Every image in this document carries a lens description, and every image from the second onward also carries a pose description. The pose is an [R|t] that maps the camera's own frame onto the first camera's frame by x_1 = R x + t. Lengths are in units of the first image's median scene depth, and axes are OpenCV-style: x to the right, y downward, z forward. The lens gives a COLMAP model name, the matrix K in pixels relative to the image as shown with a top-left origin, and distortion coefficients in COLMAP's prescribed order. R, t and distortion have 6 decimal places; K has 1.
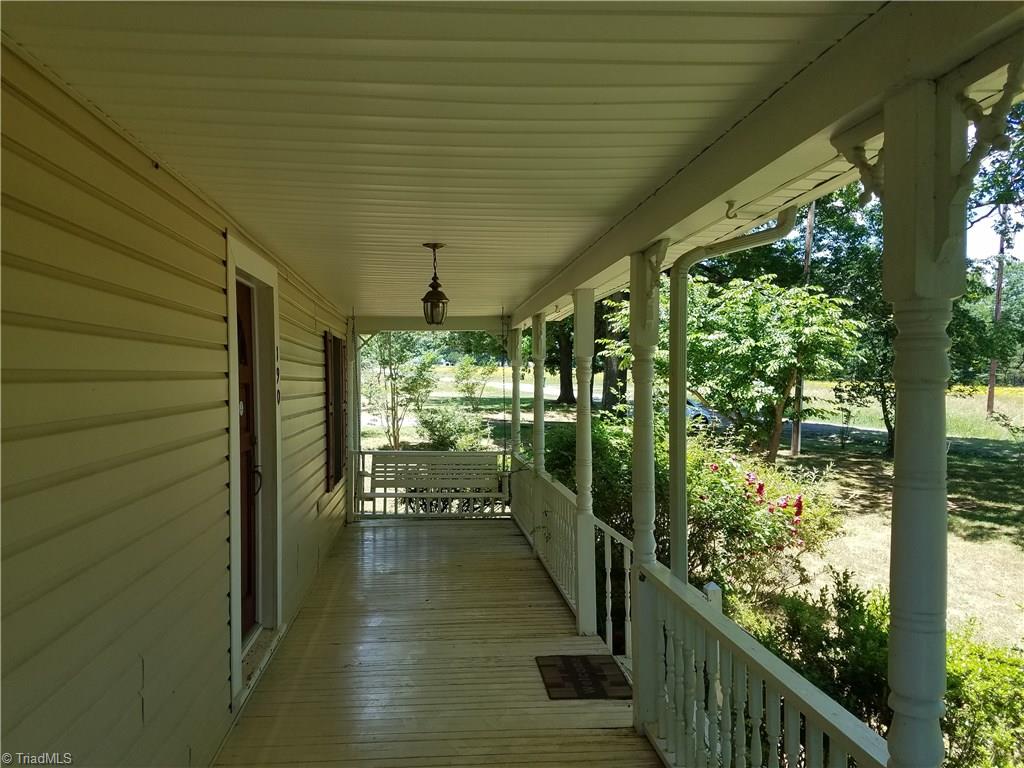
lens RADIAL K [[770.2, 0, 509.3], [0, 770.2, 385.0], [0, 0, 1]] dist [0.033653, -0.001318]
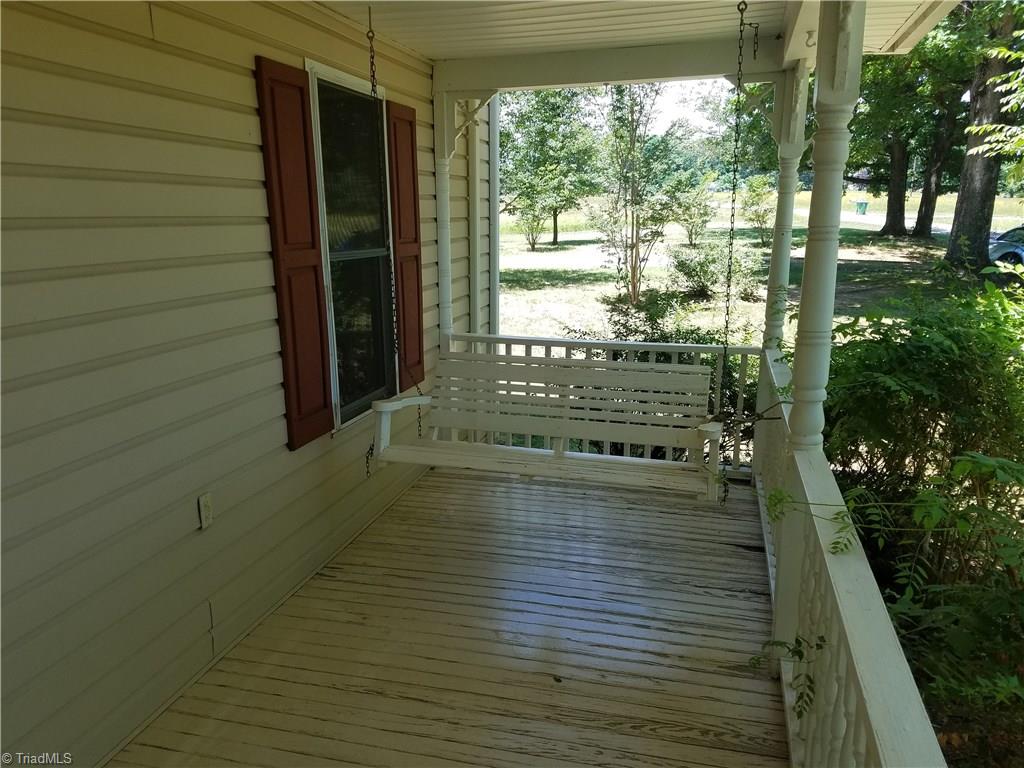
lens RADIAL K [[770.2, 0, 513.4], [0, 770.2, 388.1], [0, 0, 1]] dist [0.033653, -0.001318]
pose [[0.932227, 0.068078, -0.355412, 0.012704], [0.010419, 0.976688, 0.214412, 0.004196], [0.361723, -0.203583, 0.909786, 0.245399]]
